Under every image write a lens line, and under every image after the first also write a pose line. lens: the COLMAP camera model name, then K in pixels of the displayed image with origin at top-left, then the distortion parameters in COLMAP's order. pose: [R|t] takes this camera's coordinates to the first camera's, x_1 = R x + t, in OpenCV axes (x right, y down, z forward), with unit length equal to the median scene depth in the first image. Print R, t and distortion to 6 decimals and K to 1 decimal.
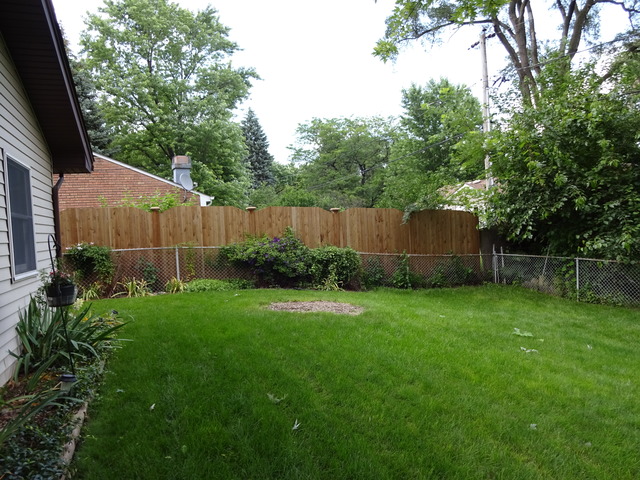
lens RADIAL K [[475.4, 0, 320.0], [0, 475.4, 240.0], [0, 0, 1]] dist [-0.001015, -0.003706]
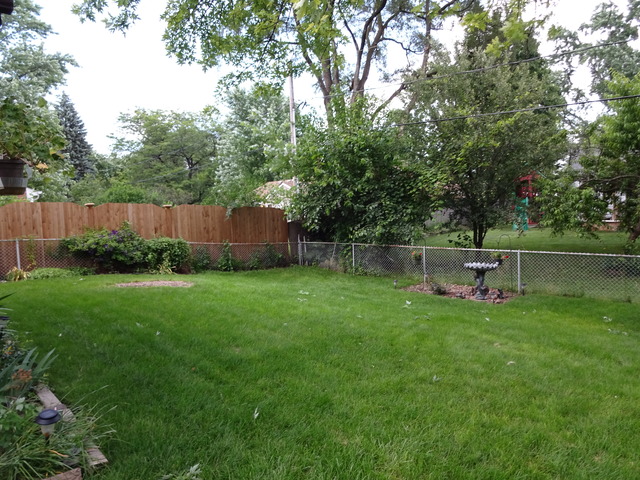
lens RADIAL K [[475.4, 0, 320.0], [0, 475.4, 240.0], [0, 0, 1]] dist [-0.001015, -0.003706]
pose [[0.937368, -0.014213, 0.348052, -0.023809], [0.008904, 0.999818, 0.016849, 0.003104], [-0.348228, -0.012694, 0.937324, -0.224727]]
